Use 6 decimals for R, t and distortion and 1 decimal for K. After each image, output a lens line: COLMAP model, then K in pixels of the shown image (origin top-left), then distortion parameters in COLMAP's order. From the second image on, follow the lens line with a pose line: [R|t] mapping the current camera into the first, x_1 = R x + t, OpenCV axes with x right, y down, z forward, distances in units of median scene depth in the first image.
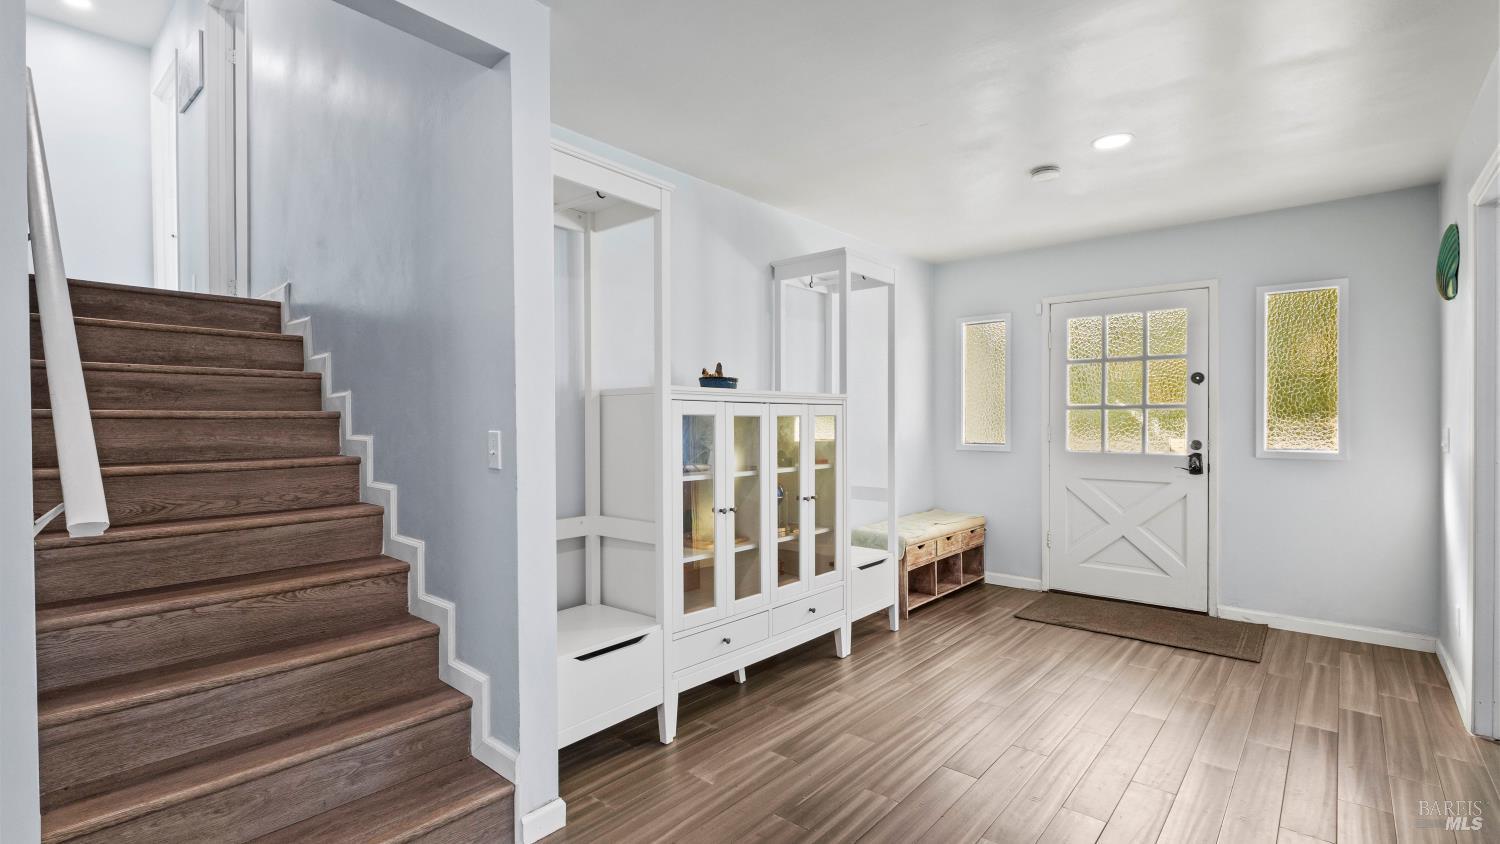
lens RADIAL K [[680.6, 0, 744.6], [0, 680.6, 418.9], [0, 0, 1]] dist [0.007257, -0.001918]
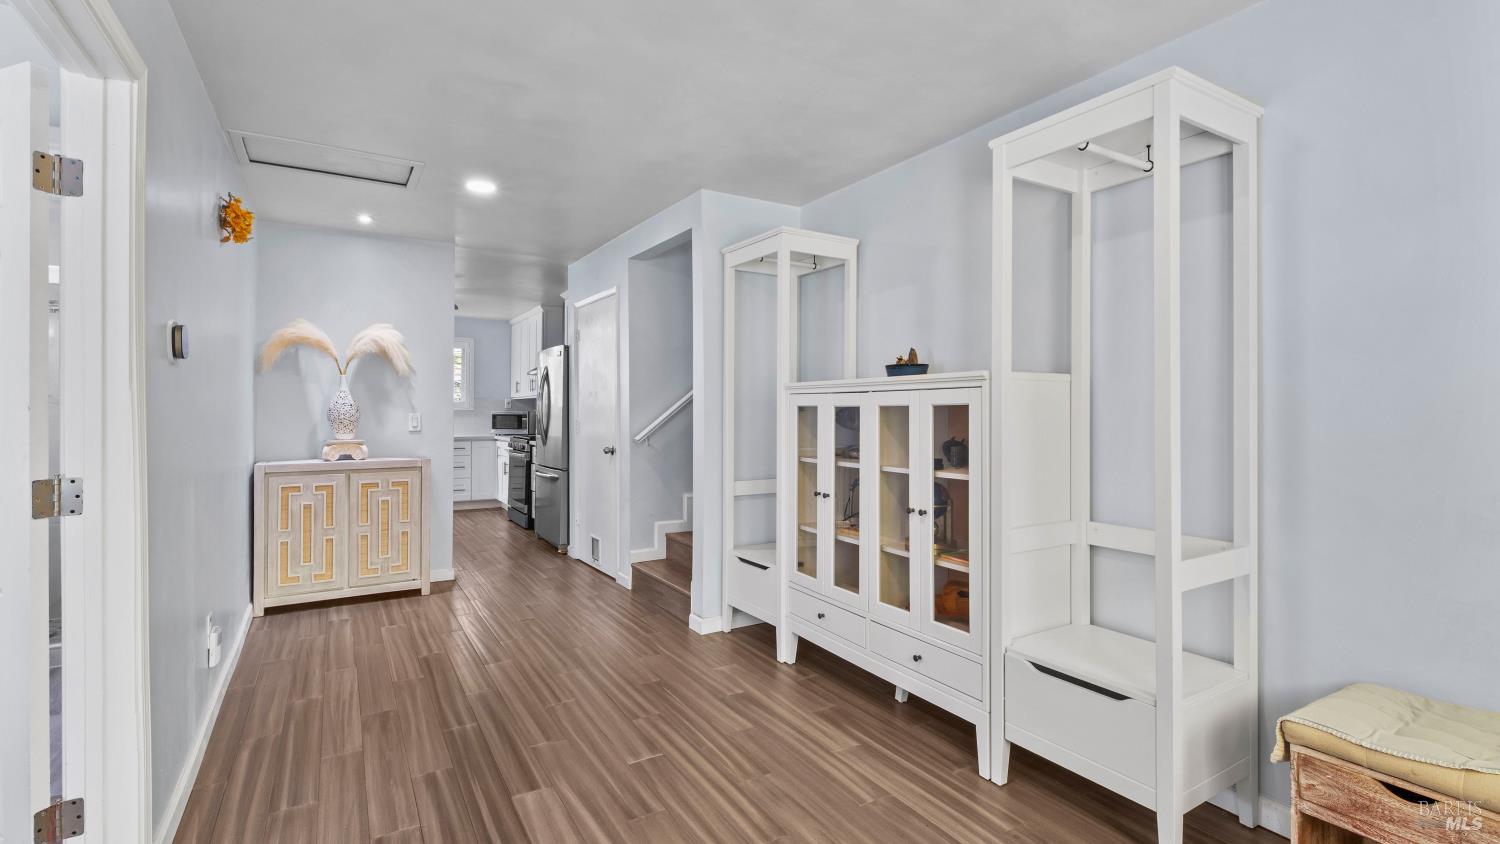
lens RADIAL K [[680.6, 0, 748.4], [0, 680.6, 419.7], [0, 0, 1]] dist [0.007257, -0.001918]
pose [[-0.315223, 0.007939, -0.948984, 0.795207], [-0.000255, 0.999964, 0.008450, 0.005921], [0.949018, 0.002906, -0.315210, 0.953984]]
